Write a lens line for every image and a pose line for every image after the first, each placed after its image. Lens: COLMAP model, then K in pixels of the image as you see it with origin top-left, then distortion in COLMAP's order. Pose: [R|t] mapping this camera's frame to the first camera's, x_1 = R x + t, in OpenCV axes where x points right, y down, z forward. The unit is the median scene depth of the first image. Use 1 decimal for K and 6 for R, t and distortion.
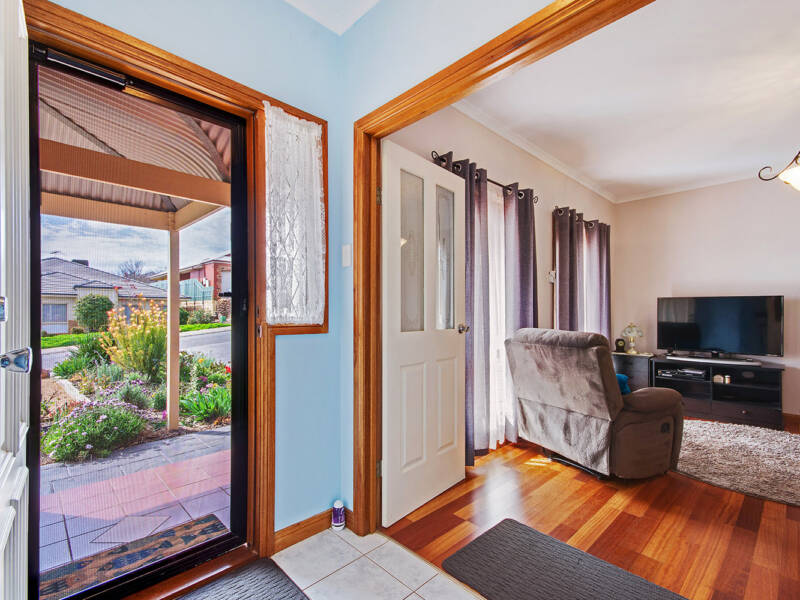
lens RADIAL K [[385.2, 0, 398.9], [0, 385.2, 306.6], [0, 0, 1]] dist [0.004514, 0.000634]
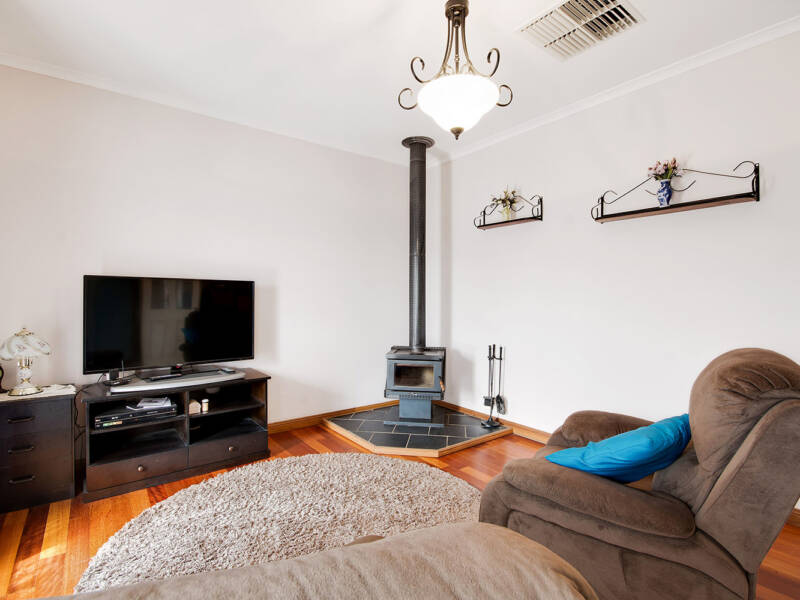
lens RADIAL K [[385.2, 0, 397.9], [0, 385.2, 303.0], [0, 0, 1]] dist [0.004514, 0.000634]
pose [[0.127541, 0.004237, 0.991824, 0.227179], [-0.014599, 0.999891, -0.002394, 0.010859], [-0.991726, -0.014175, 0.127589, 0.553933]]
